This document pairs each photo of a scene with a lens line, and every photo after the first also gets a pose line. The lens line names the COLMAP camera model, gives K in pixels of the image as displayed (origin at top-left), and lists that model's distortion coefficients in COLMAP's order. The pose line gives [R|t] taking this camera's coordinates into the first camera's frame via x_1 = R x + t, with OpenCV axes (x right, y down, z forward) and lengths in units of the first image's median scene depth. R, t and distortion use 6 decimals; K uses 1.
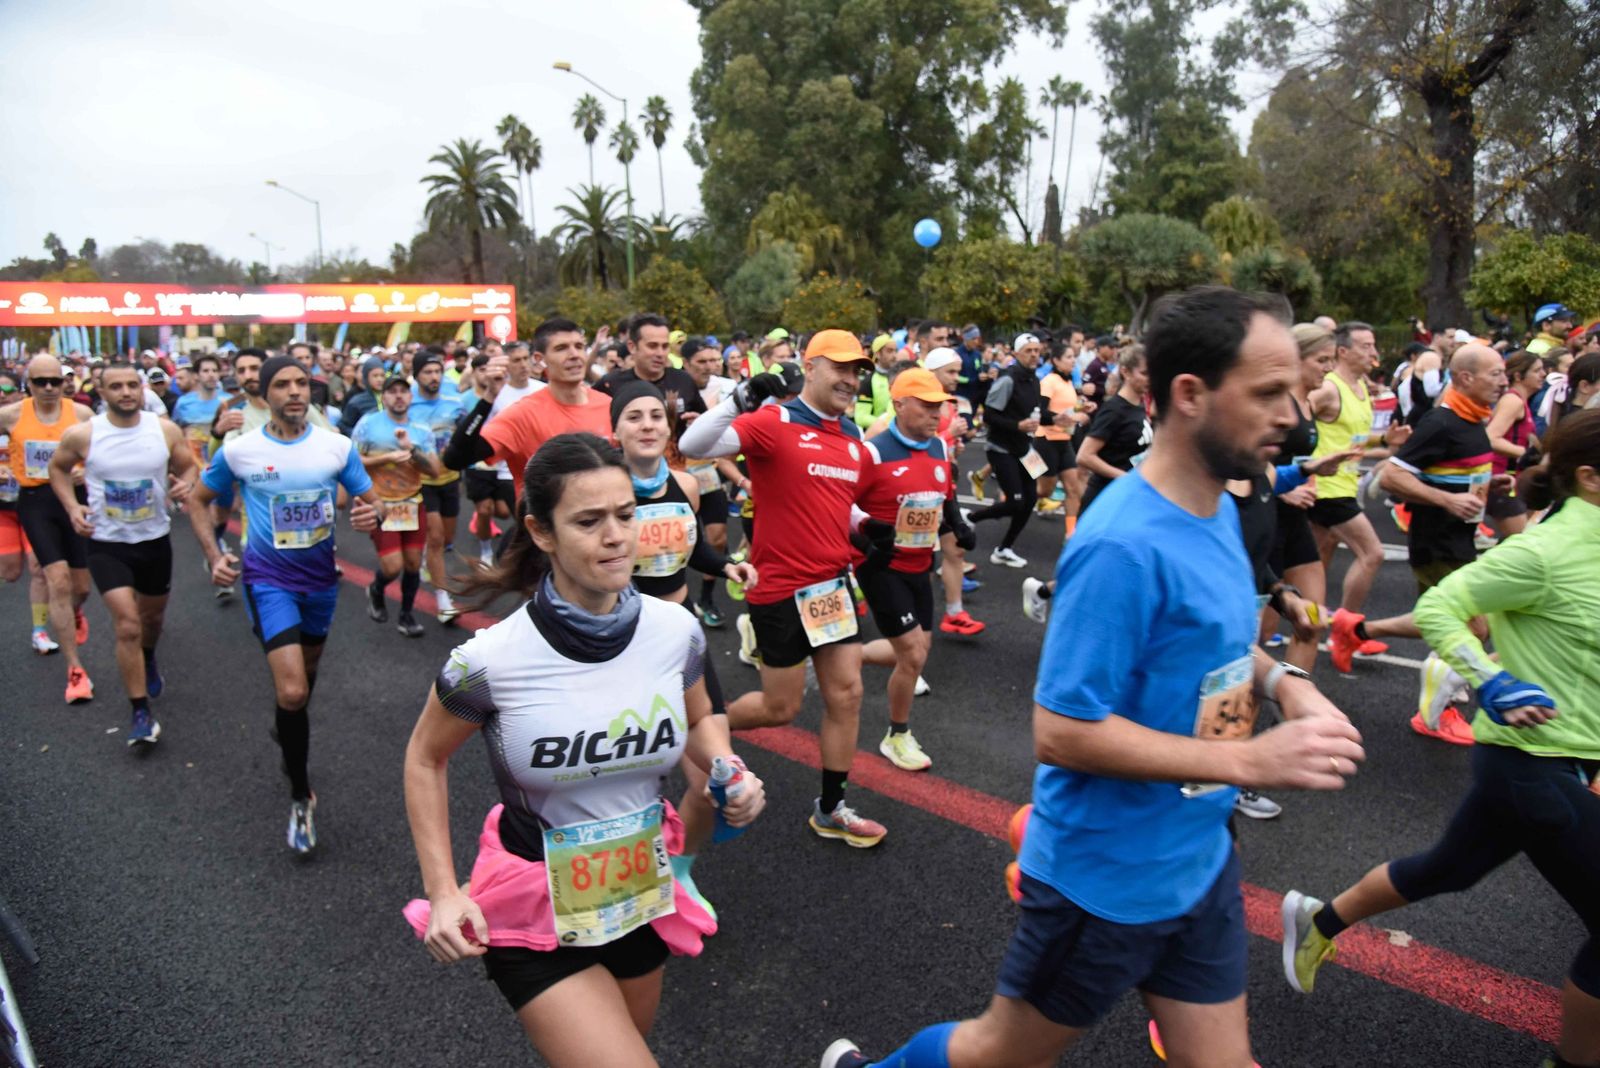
lens RADIAL K [[1089.0, 0, 800.0], [0, 1089.0, 534.0], [0, 0, 1]] dist [-0.112818, 0.059661]
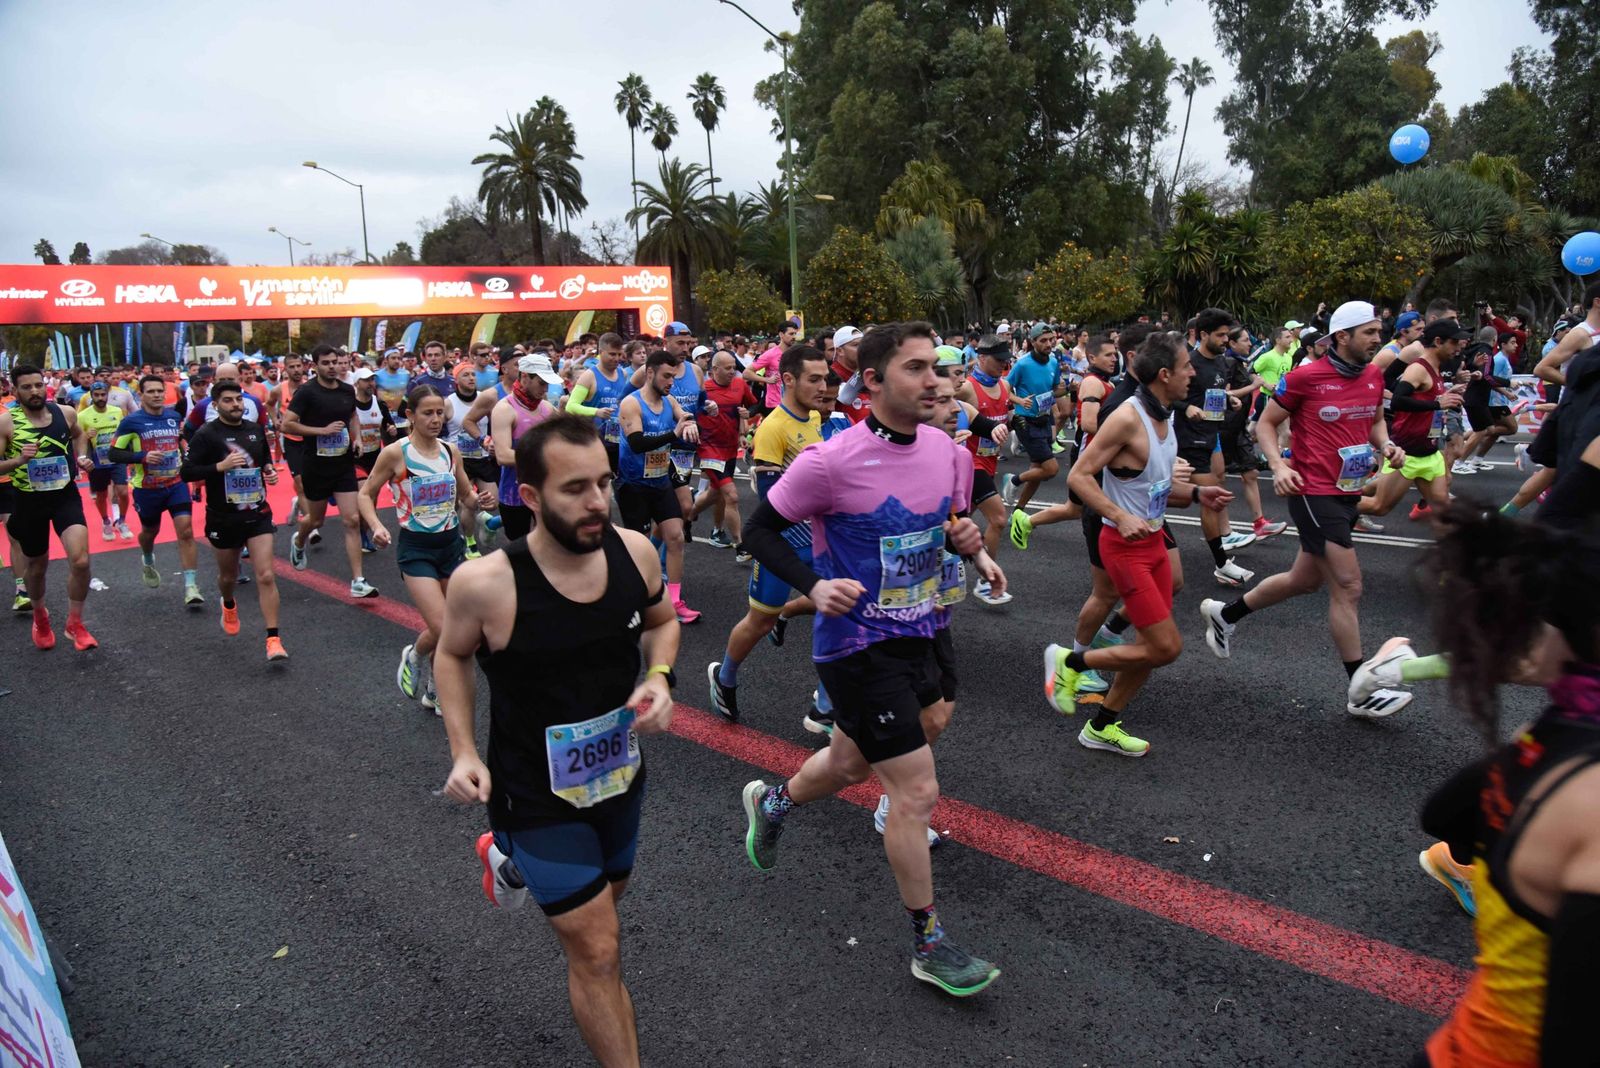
lens RADIAL K [[1089.7, 0, 801.6], [0, 1089.7, 535.5], [0, 0, 1]] dist [-0.111824, 0.067024]
pose [[0.999716, -0.023140, 0.005697, -0.095913], [0.023113, 0.999721, 0.004858, -0.017483], [-0.005808, -0.004725, 0.999972, 0.105400]]
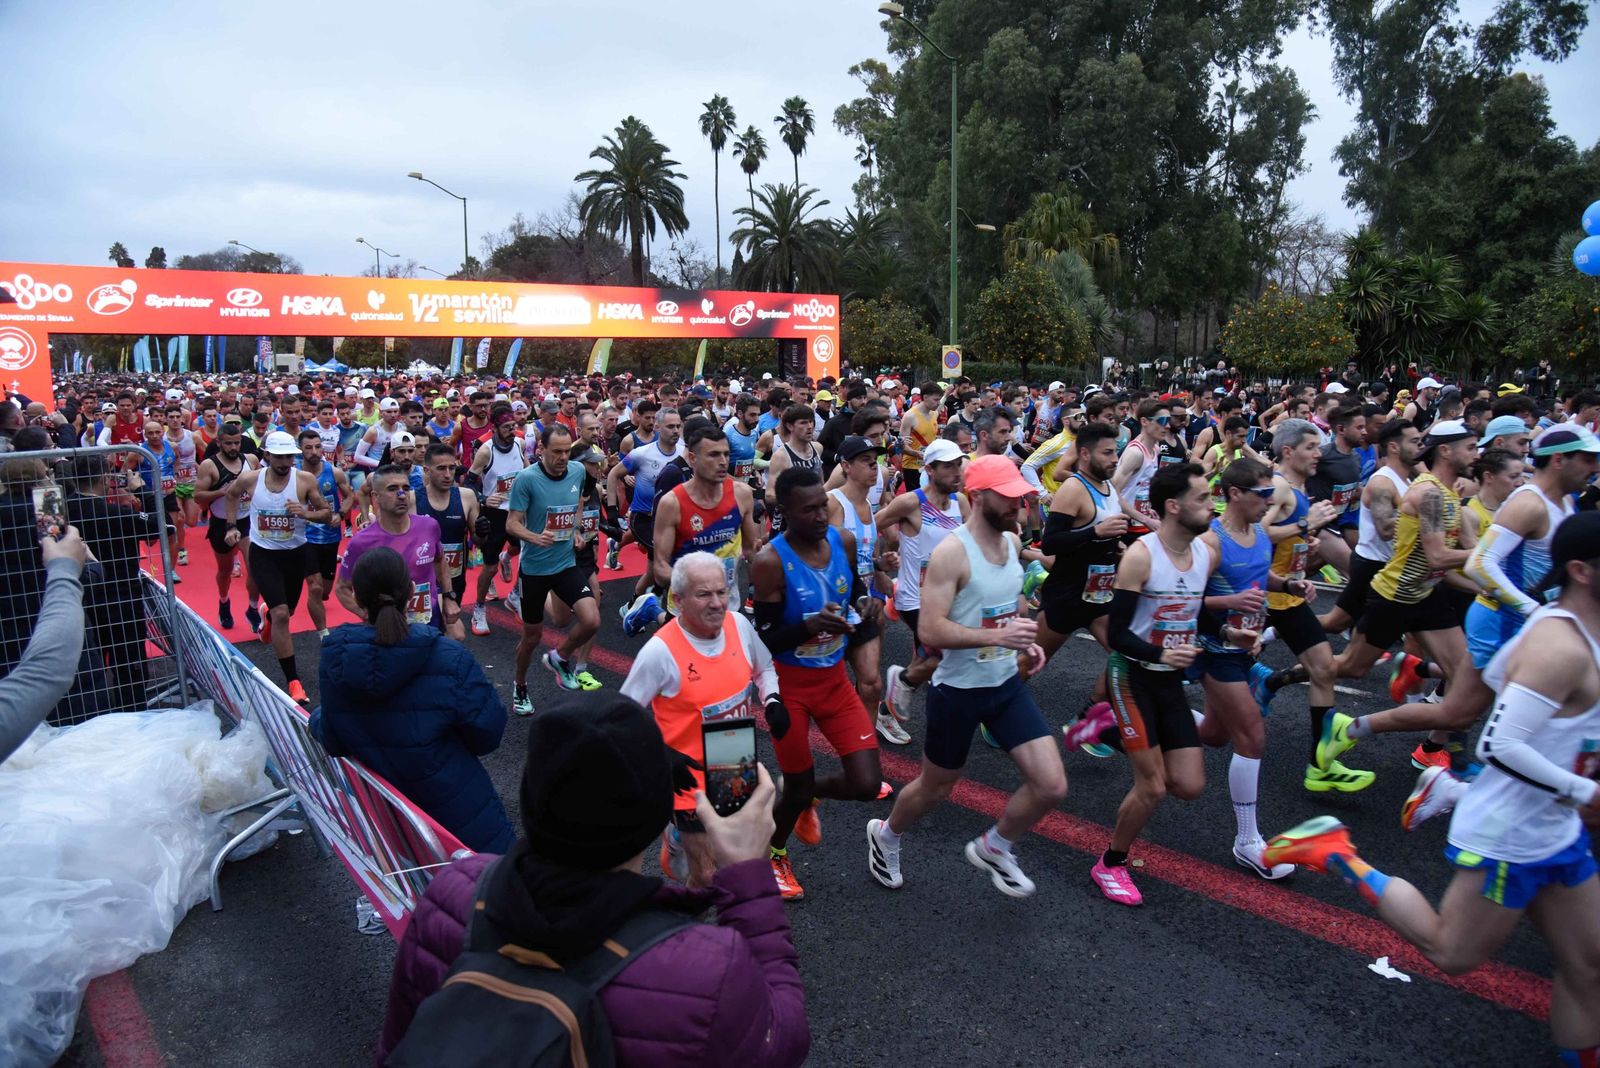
lens RADIAL K [[1089.3, 0, 800.0], [0, 1089.3, 534.0], [0, 0, 1]] dist [-0.108437, 0.063154]
pose [[0.999433, 0.015789, -0.029736, -0.144459], [-0.016379, 0.999672, -0.019699, -0.026391], [0.029415, 0.020175, 0.999364, 0.134072]]
